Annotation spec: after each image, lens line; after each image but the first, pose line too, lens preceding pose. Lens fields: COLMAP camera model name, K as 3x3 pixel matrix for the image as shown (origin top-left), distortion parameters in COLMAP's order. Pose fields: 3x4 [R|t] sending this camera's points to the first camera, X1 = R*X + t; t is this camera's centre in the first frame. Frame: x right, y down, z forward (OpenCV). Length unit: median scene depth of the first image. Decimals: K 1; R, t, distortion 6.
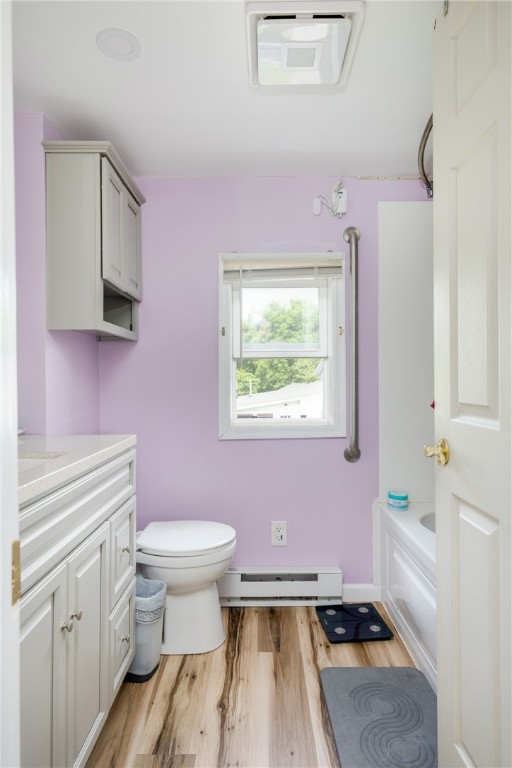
lens RADIAL K [[492.4, 0, 257.2], [0, 492.4, 382.5], [0, 0, 1]] dist [-0.002252, -0.000328]
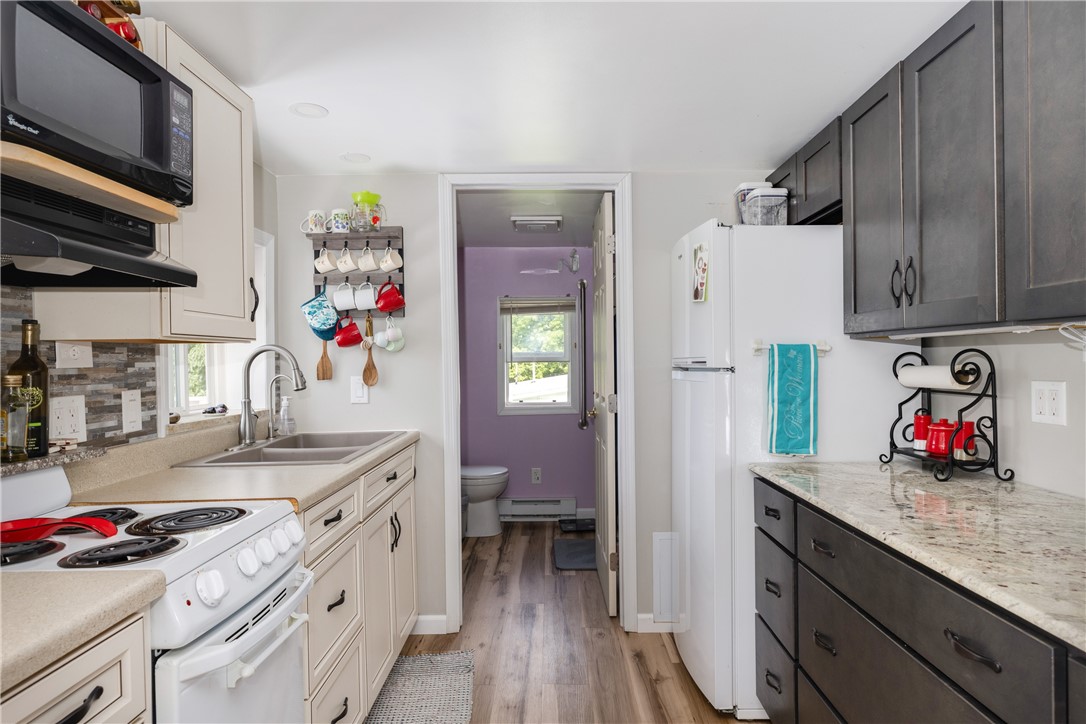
lens RADIAL K [[639.0, 0, 544.0], [0, 639.0, 364.9], [0, 0, 1]] dist [0.008759, 0.004867]
pose [[0.999996, -0.002588, 0.000928, 0.069167], [0.002587, 0.999995, 0.001714, -0.047562], [-0.000932, -0.001712, 0.999998, -1.038338]]
